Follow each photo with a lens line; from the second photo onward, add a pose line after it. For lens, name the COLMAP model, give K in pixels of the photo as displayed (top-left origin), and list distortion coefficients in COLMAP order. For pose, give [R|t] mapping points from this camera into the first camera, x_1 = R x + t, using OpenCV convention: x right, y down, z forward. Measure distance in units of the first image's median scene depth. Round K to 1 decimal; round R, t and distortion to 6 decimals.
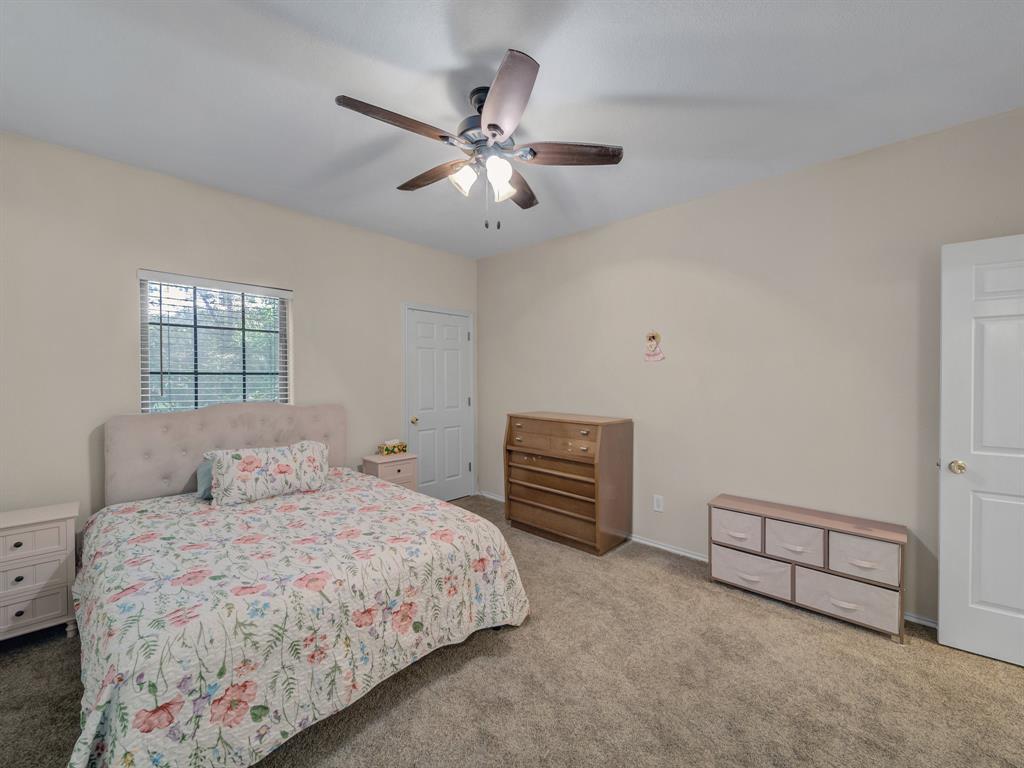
lens RADIAL K [[411.3, 0, 544.9], [0, 411.3, 382.1], [0, 0, 1]] dist [0.000871, -0.000053]
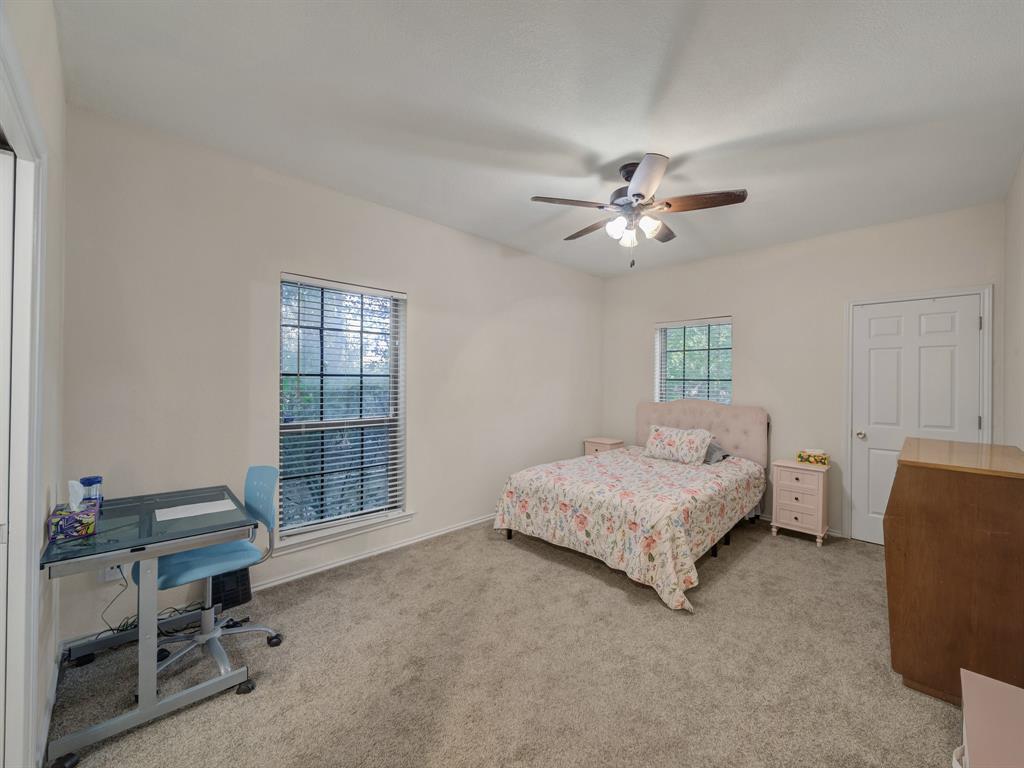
lens RADIAL K [[411.3, 0, 544.9], [0, 411.3, 382.1], [0, 0, 1]] dist [0.000871, -0.000053]
pose [[-0.029163, 0.003387, -0.999569, 1.305526], [-0.023715, 0.999710, 0.004079, -0.010550], [0.999293, 0.023824, -0.029074, 0.850909]]
